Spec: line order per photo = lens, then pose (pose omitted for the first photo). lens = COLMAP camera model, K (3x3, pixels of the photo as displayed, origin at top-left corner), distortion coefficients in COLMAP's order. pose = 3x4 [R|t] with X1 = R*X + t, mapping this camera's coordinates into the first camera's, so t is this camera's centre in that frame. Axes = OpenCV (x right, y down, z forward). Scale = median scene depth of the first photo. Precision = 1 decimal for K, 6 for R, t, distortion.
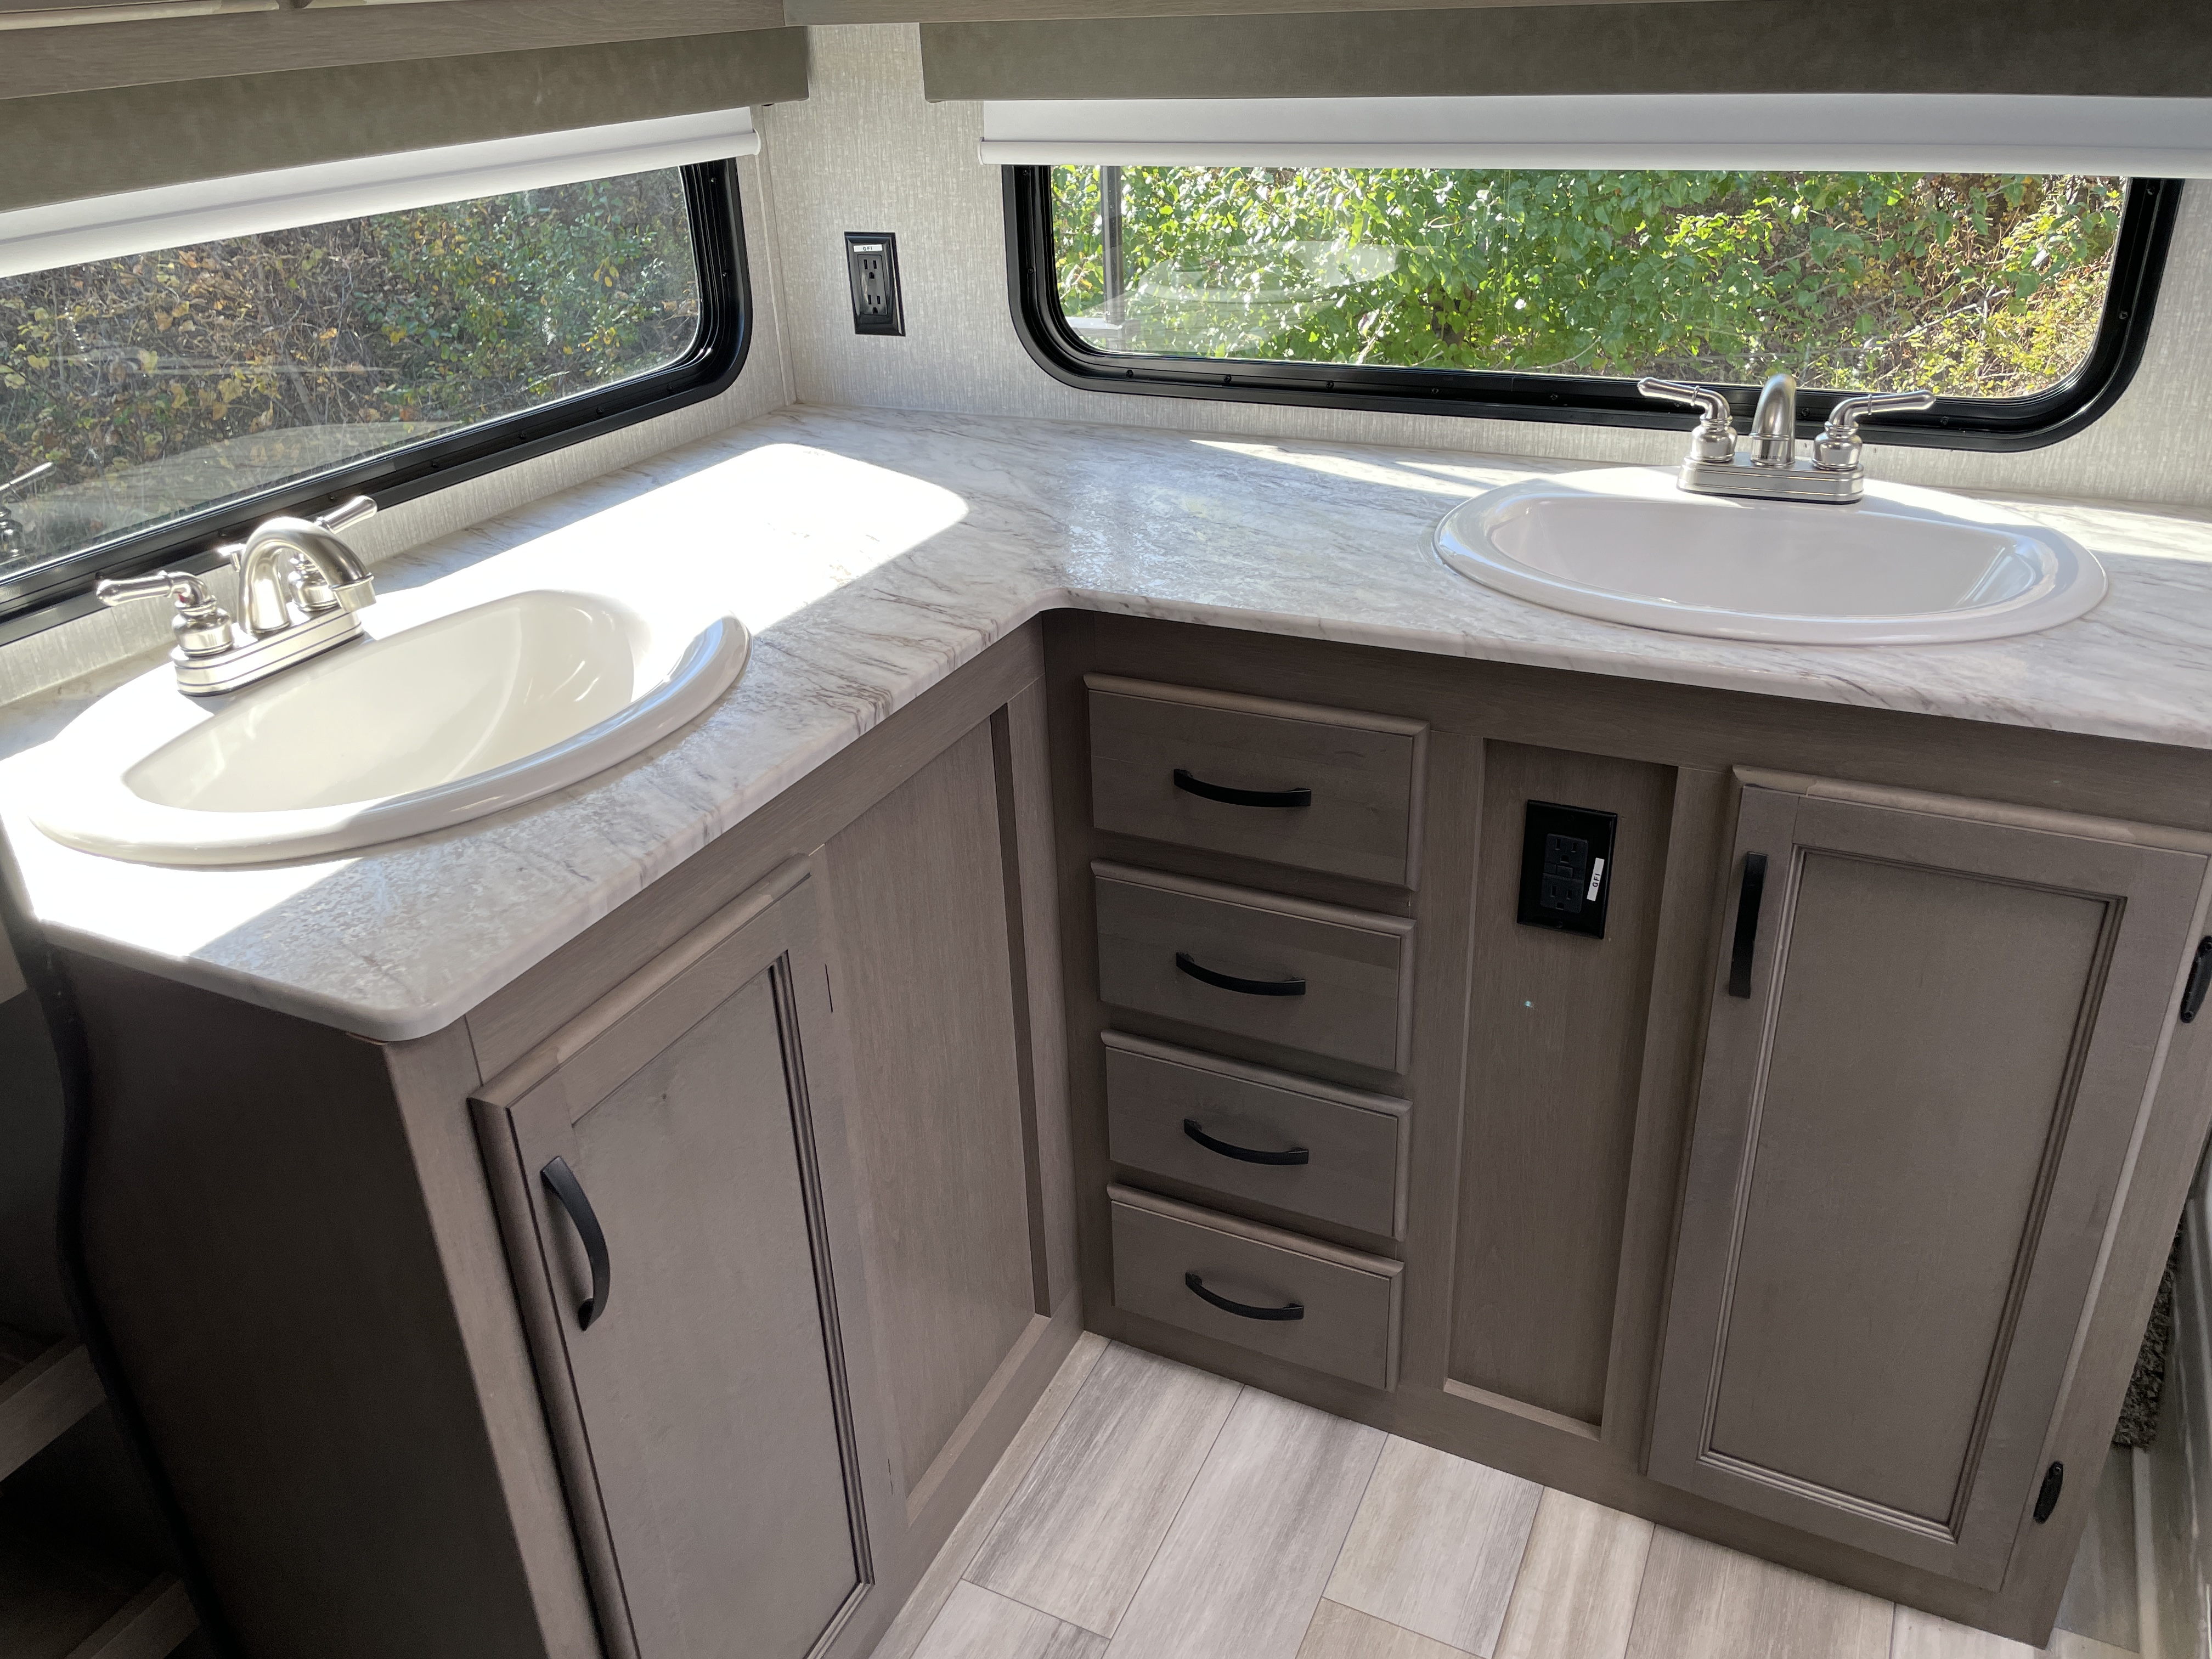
lens RADIAL K [[1692.9, 0, 1084.5], [0, 1692.9, 820.8], [0, 0, 1]] dist [0.079205, -0.111072]
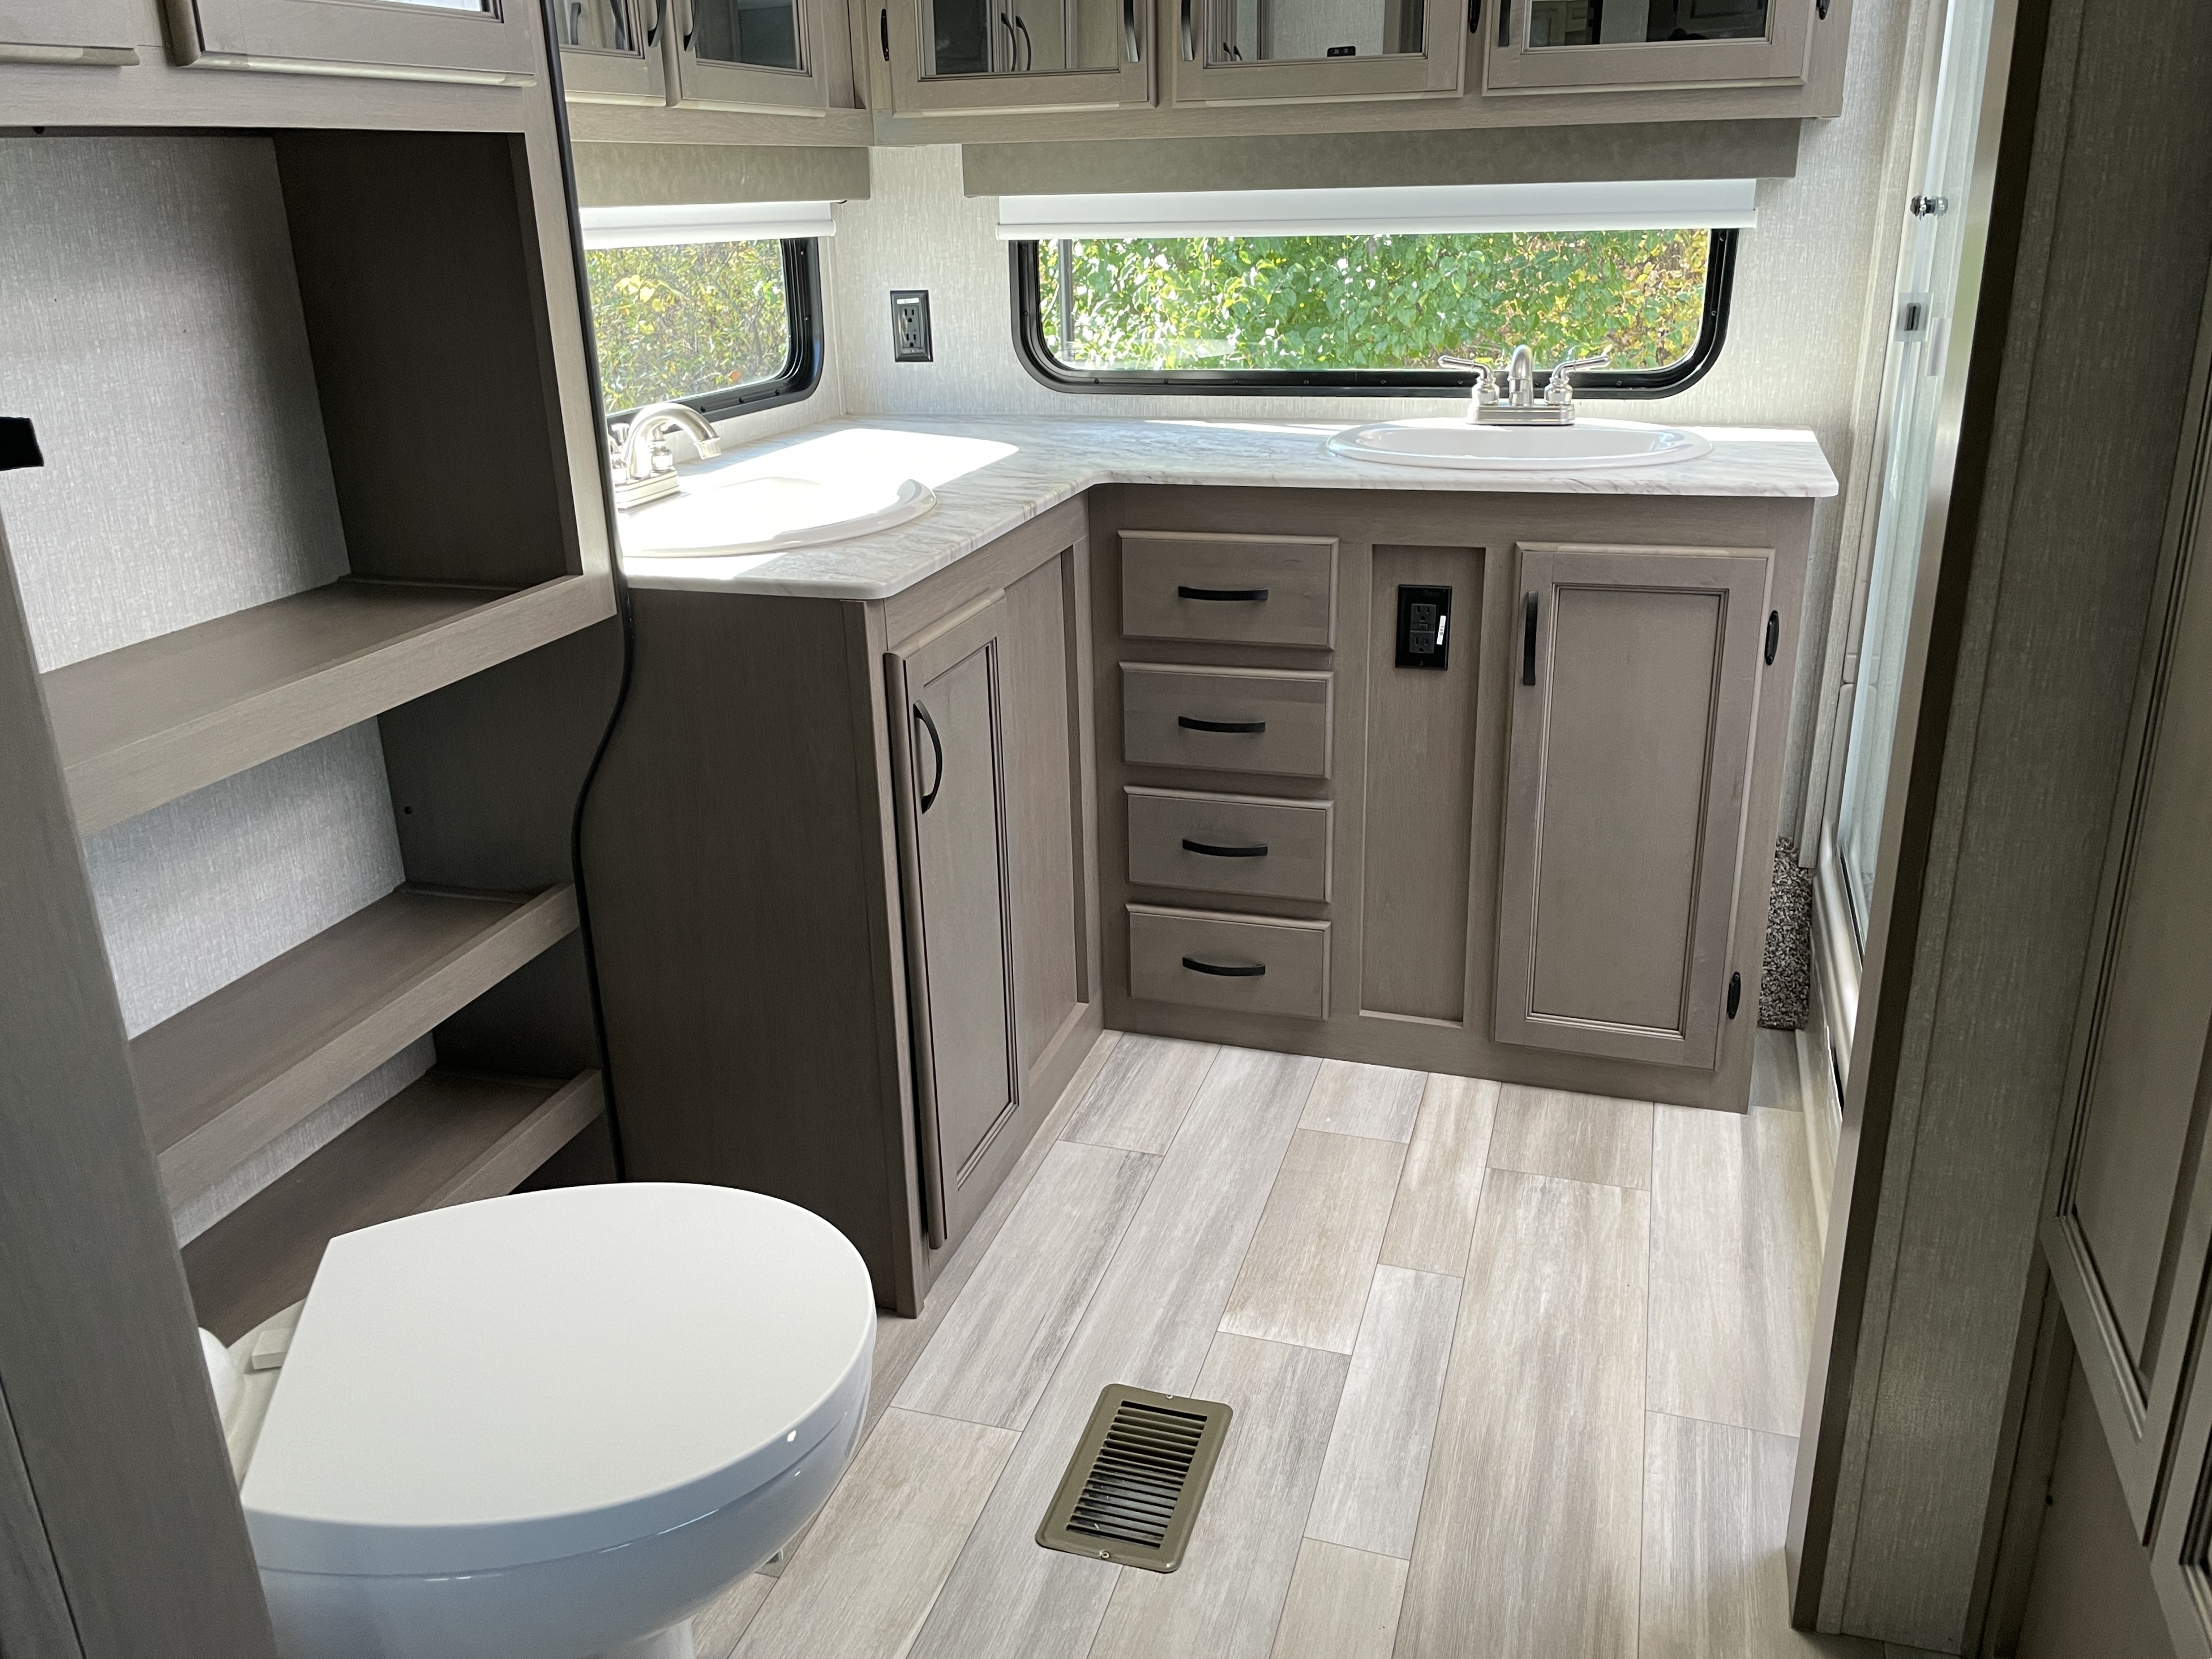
lens RADIAL K [[1692.9, 0, 1105.3], [0, 1692.9, 798.1], [0, 0, 1]] dist [0.079205, -0.111072]
pose [[0.989041, -0.035673, 0.143264, -0.225384], [0.052146, 0.992233, -0.112933, 0.309748], [-0.138123, 0.119166, 0.983220, -0.475243]]
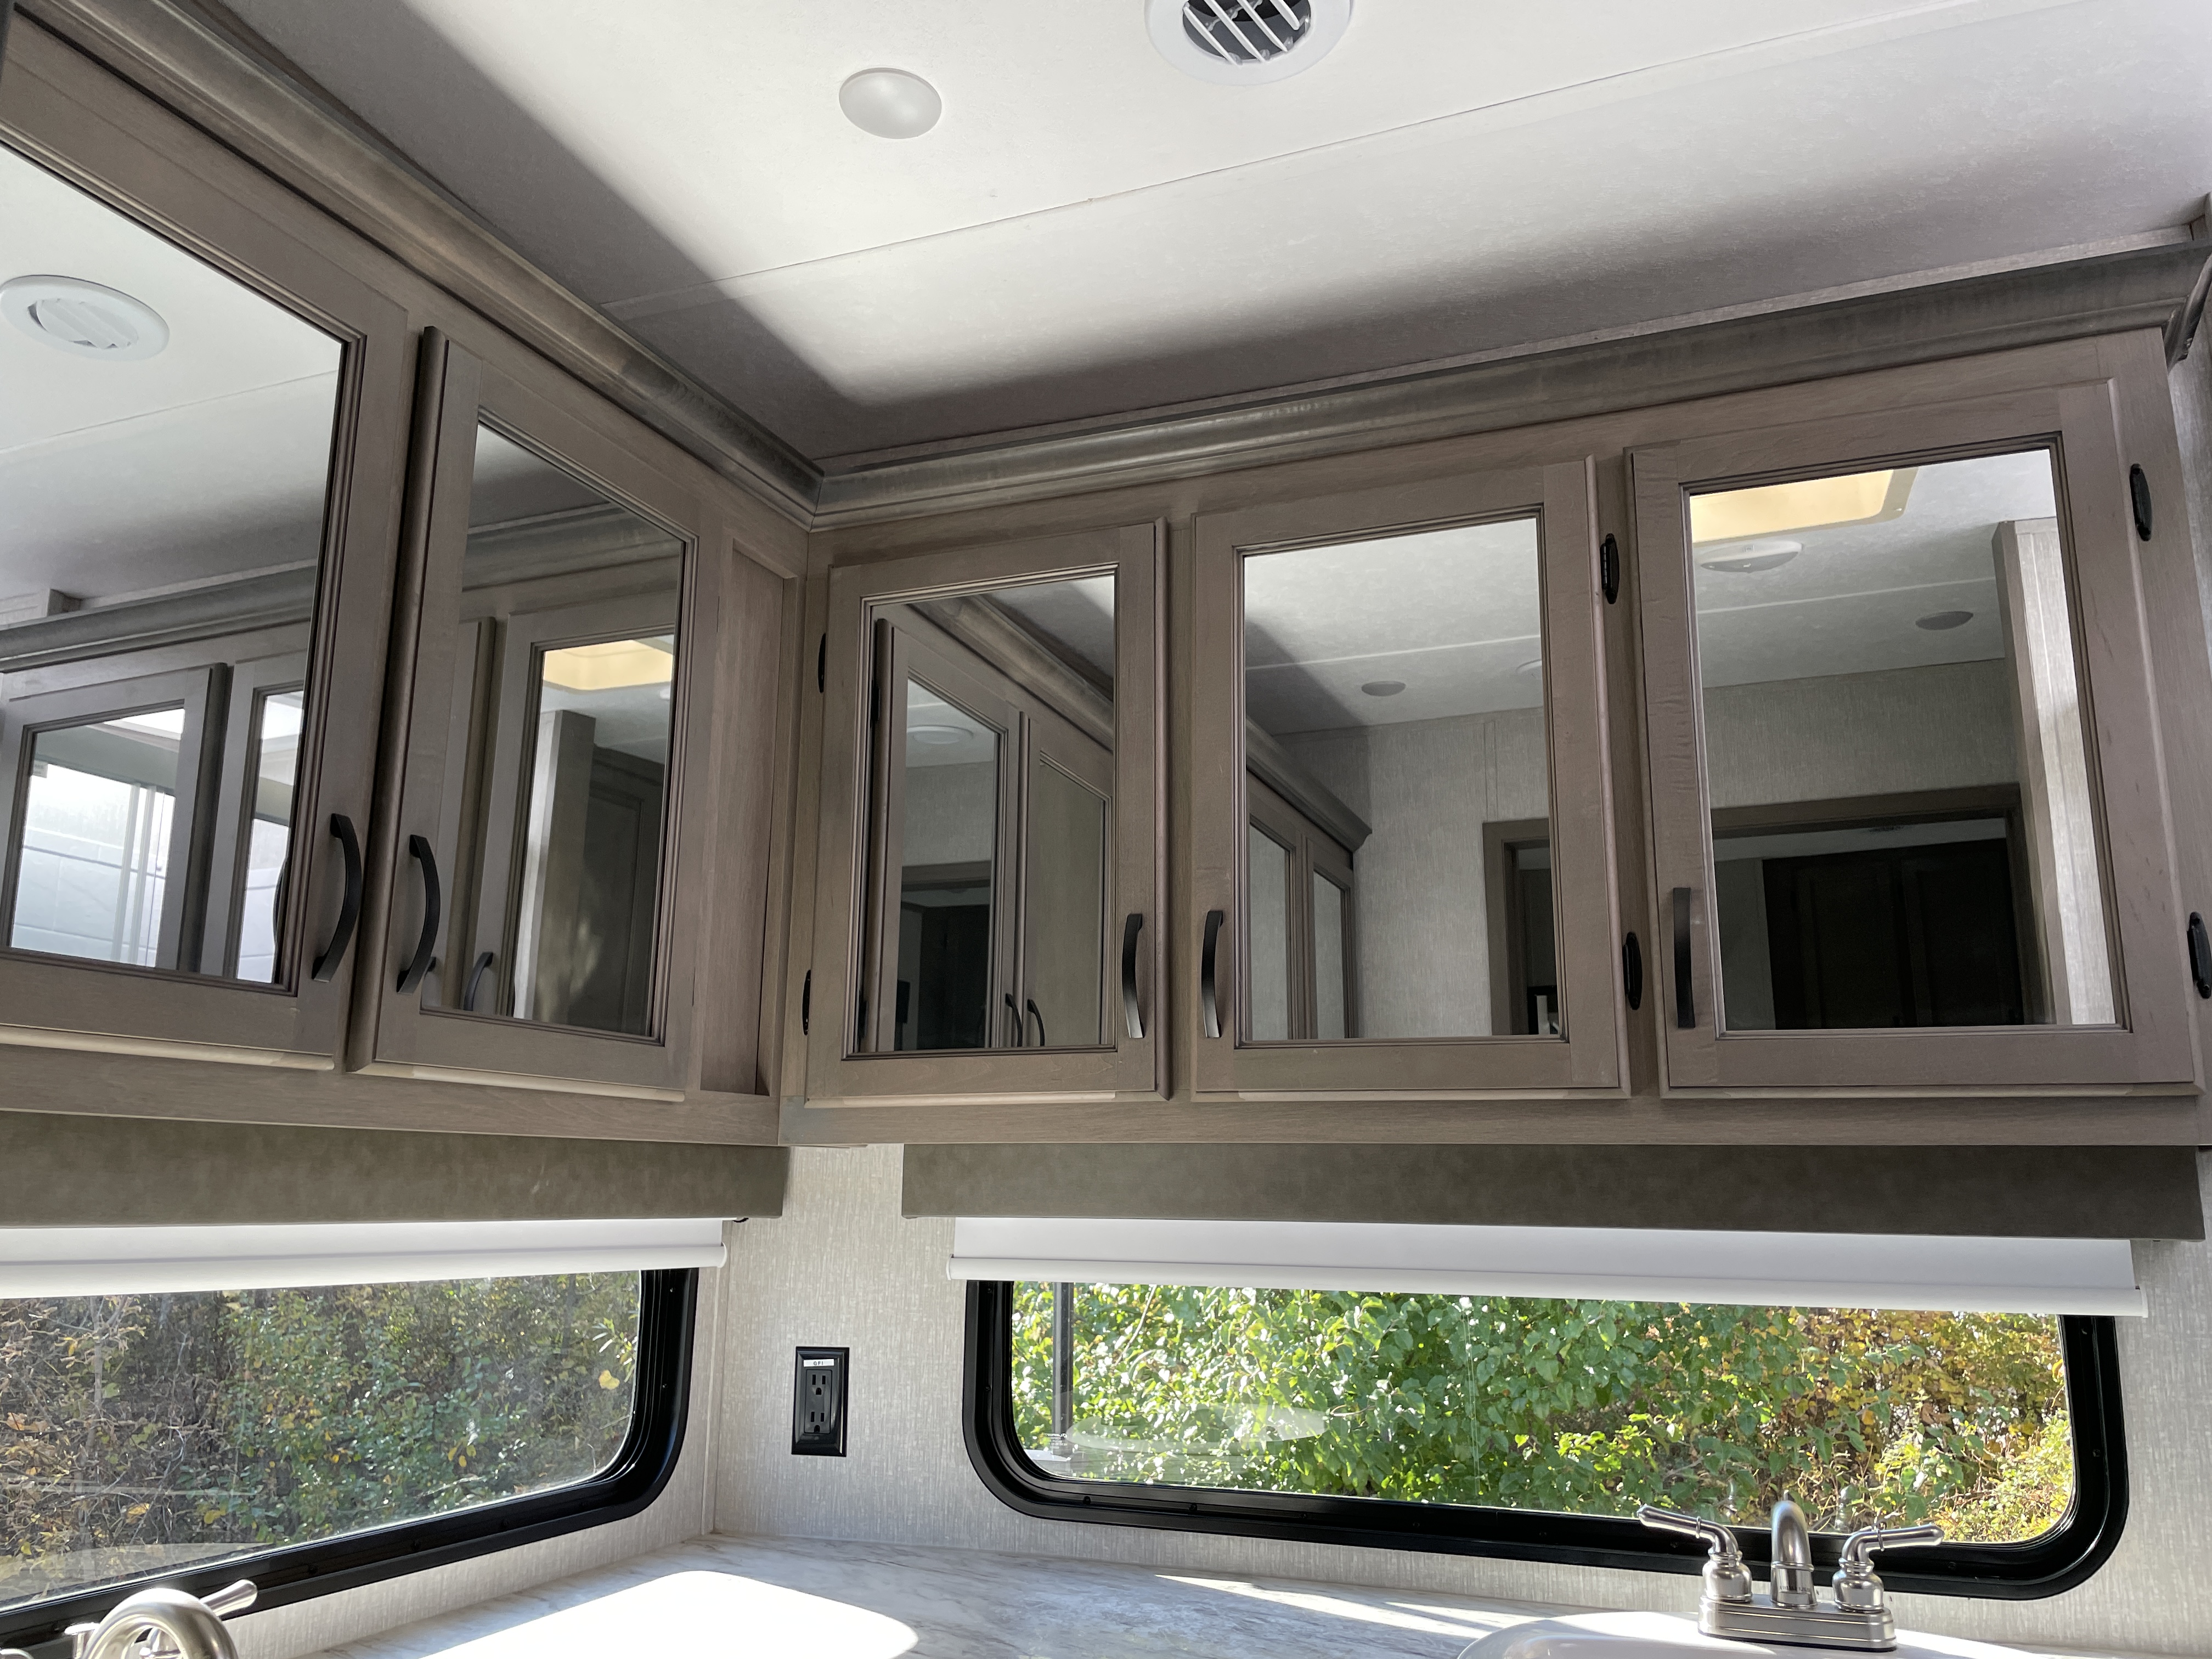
lens RADIAL K [[1692.9, 0, 1117.4], [0, 1692.9, 795.9], [0, 0, 1]] dist [0.079205, -0.111072]
pose [[0.995487, 0.062997, 0.070971, -0.057189], [-0.003076, 0.768901, -0.639361, 0.049059], [-0.094848, 0.636257, 0.765625, 0.034508]]
